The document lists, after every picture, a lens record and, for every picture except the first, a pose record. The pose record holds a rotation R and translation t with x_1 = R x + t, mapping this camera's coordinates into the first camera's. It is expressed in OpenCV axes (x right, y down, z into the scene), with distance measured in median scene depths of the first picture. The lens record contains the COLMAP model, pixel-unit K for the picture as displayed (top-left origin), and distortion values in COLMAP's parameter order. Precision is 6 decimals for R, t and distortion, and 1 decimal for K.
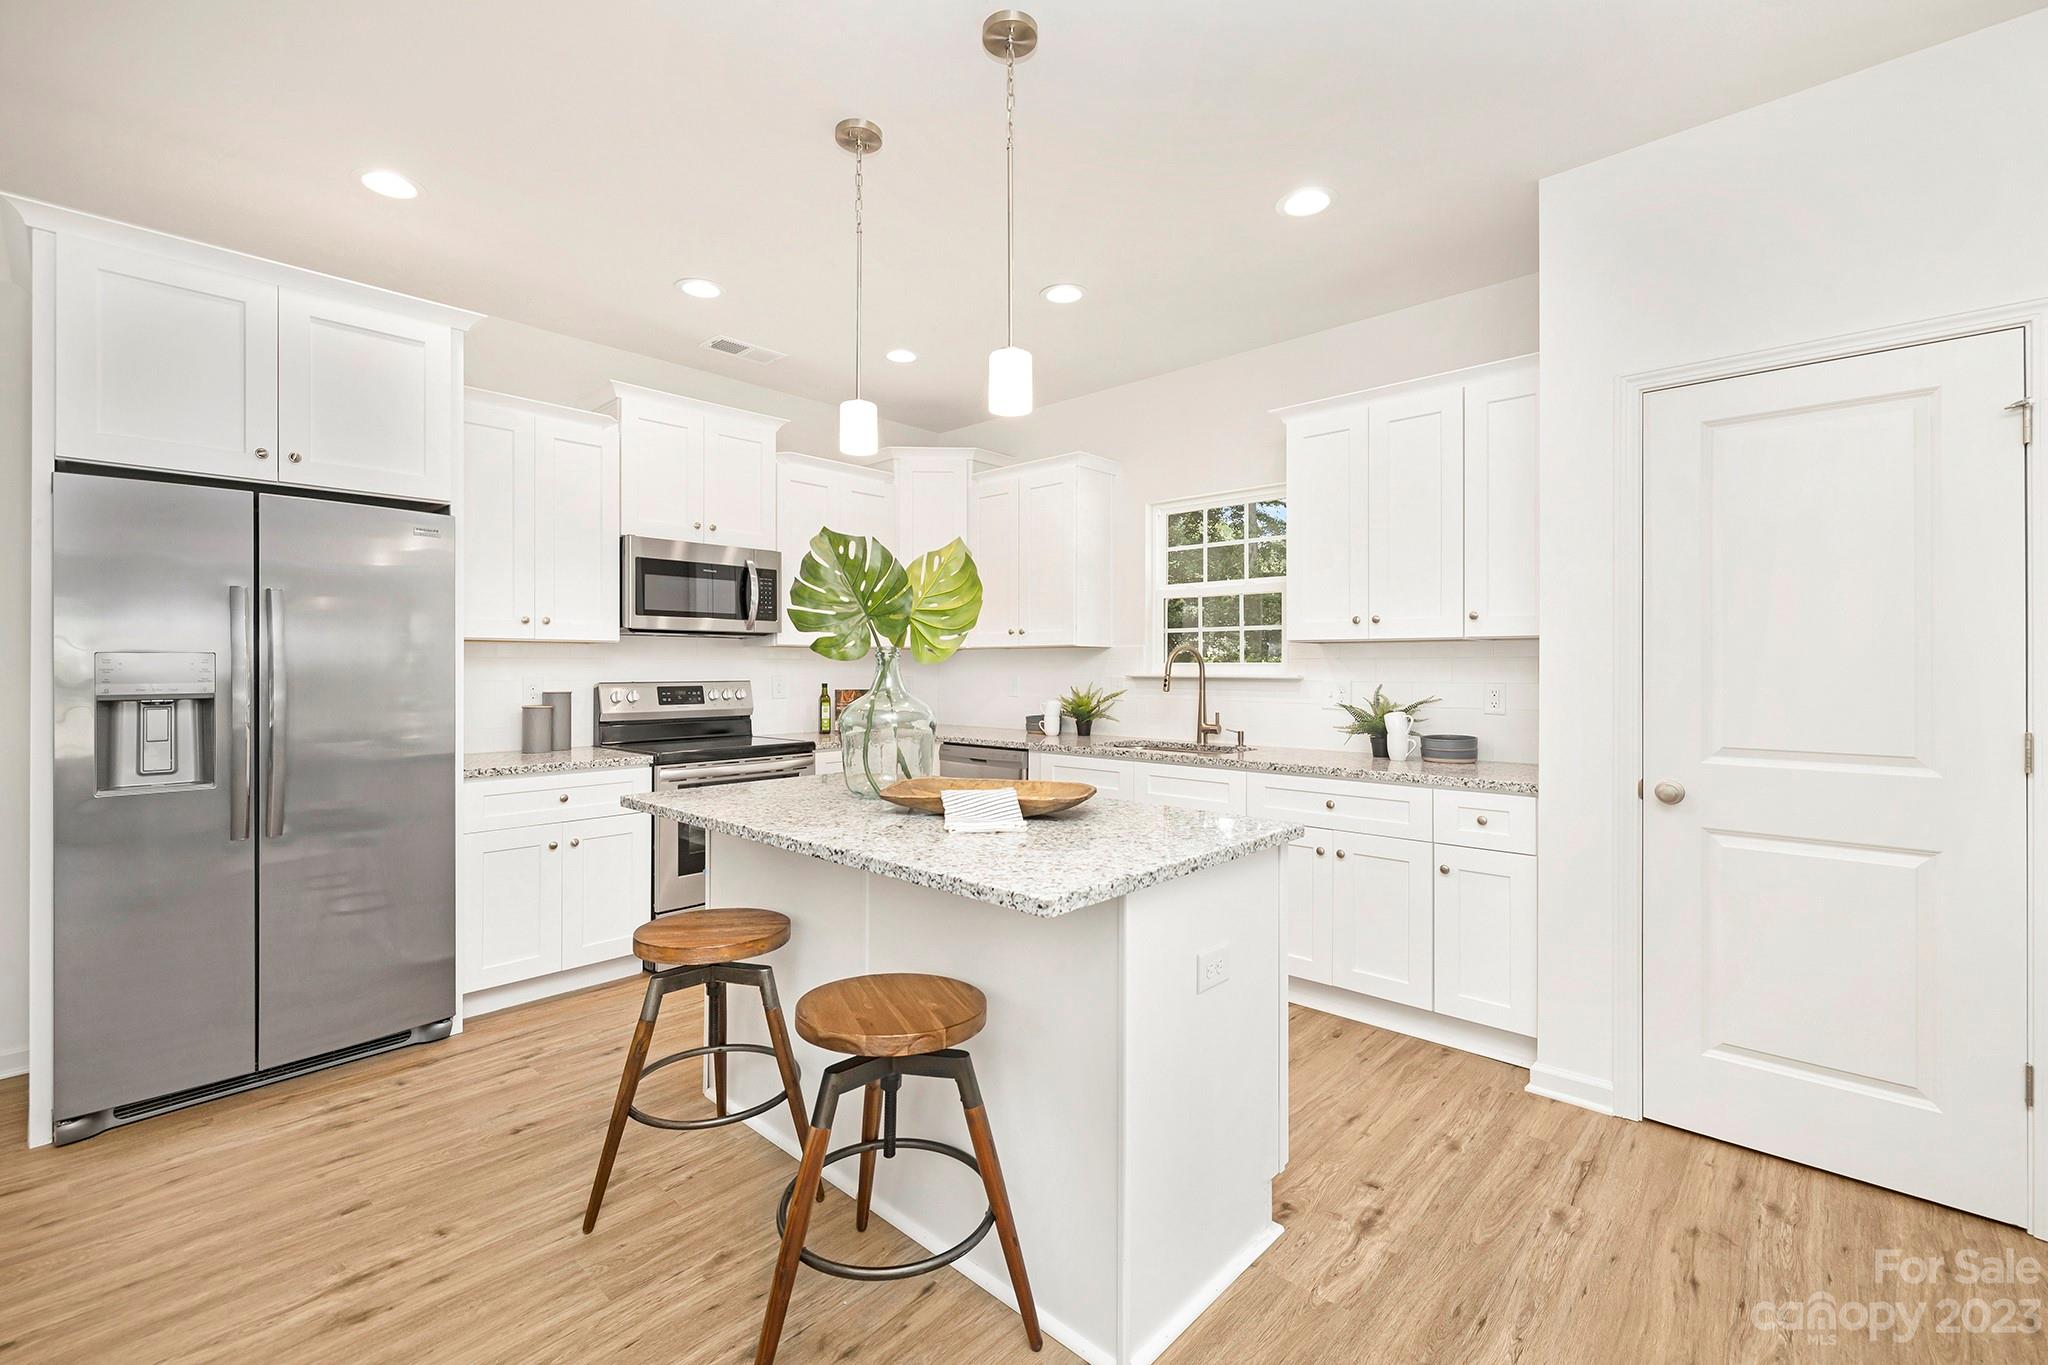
lens RADIAL K [[868.9, 0, 1024.2], [0, 868.9, 666.2], [0, 0, 1]] dist [0.001806, 0.000134]
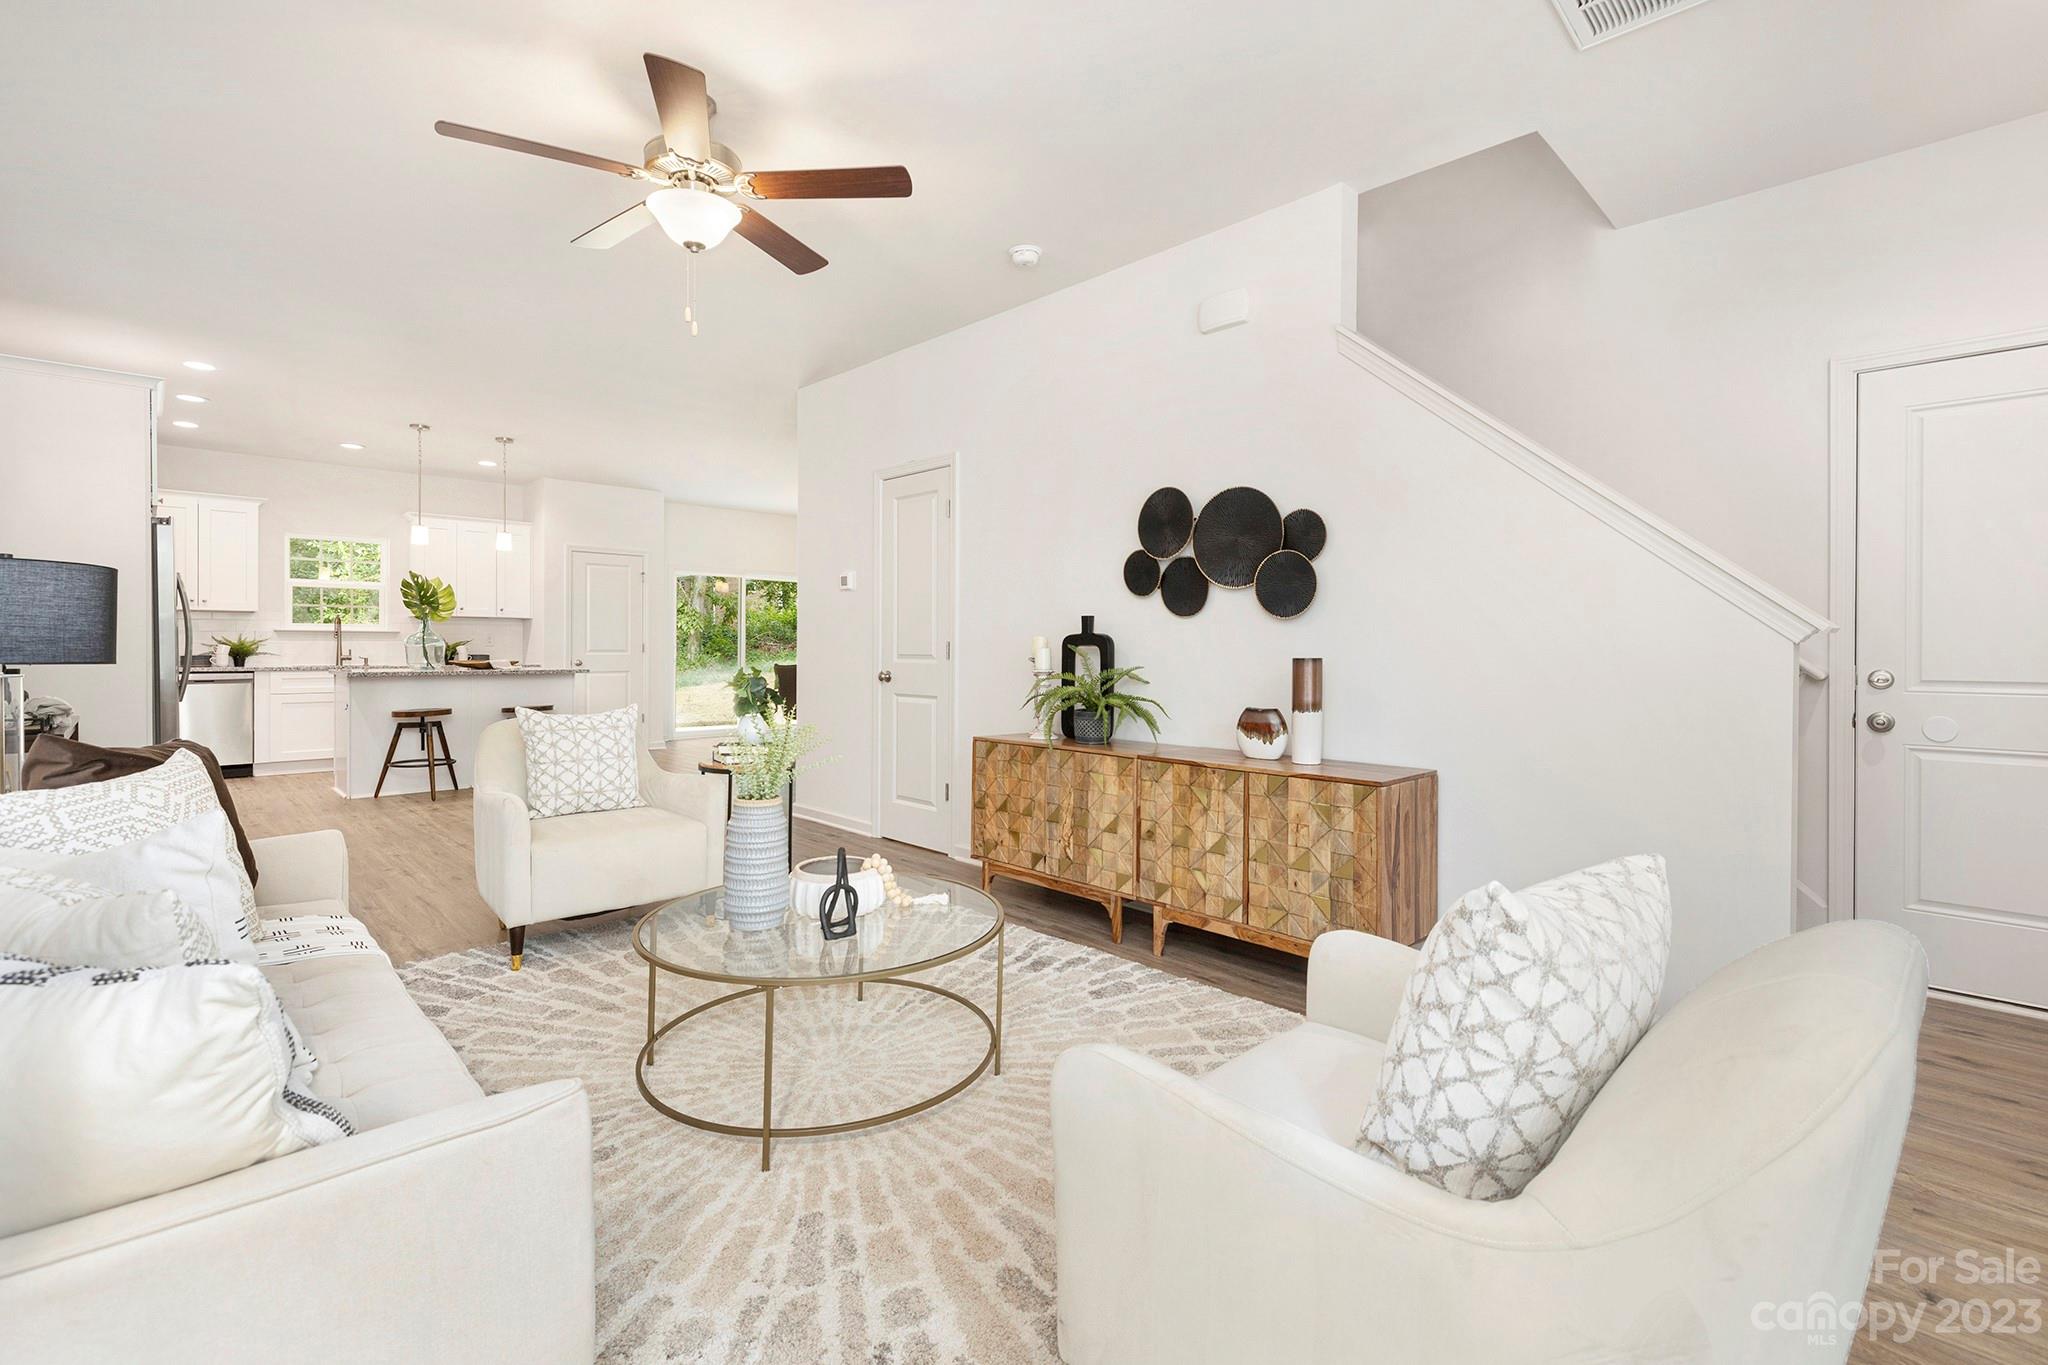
lens RADIAL K [[904.4, 0, 1020.1], [0, 904.4, 641.2], [0, 0, 1]] dist [-0.001341, -0.000197]
pose [[0.059577, 0.003408, 0.998218, -1.760275], [-0.004538, 0.999985, -0.003144, 0.036690], [-0.998213, -0.004343, 0.059592, -0.640890]]
